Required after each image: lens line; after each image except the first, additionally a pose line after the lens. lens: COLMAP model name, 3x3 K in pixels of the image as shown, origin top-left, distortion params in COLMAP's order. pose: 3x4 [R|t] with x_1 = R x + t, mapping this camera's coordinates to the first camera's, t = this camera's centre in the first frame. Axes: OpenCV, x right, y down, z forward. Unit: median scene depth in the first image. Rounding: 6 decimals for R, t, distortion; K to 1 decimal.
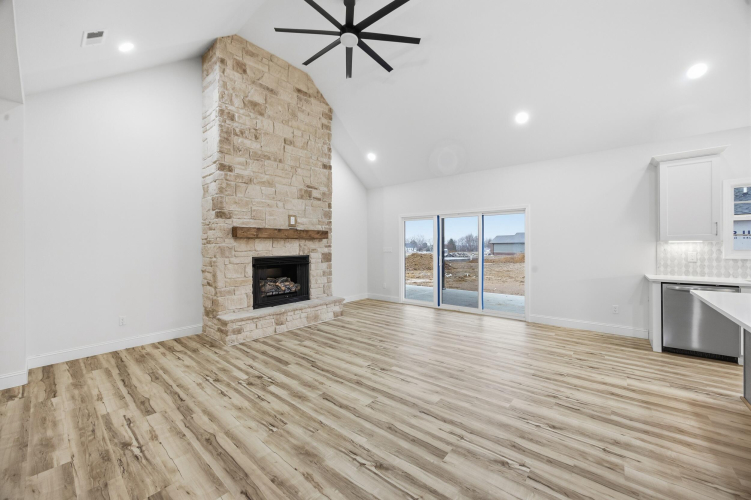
lens RADIAL K [[290.6, 0, 378.6], [0, 290.6, 246.2], [0, 0, 1]] dist [-0.033377, 0.011316]
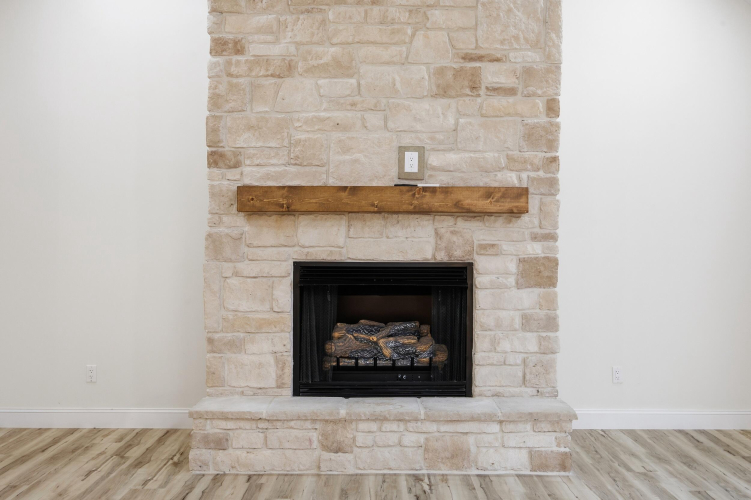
lens RADIAL K [[727.0, 0, 379.6], [0, 727.0, 232.3], [0, 0, 1]] dist [0.000475, 0.008288]
pose [[0.643414, 0.002571, -0.765514, 0.413493], [-0.010073, 0.999936, -0.005108, 0.001377], [0.765452, 0.010997, 0.643399, 0.475953]]
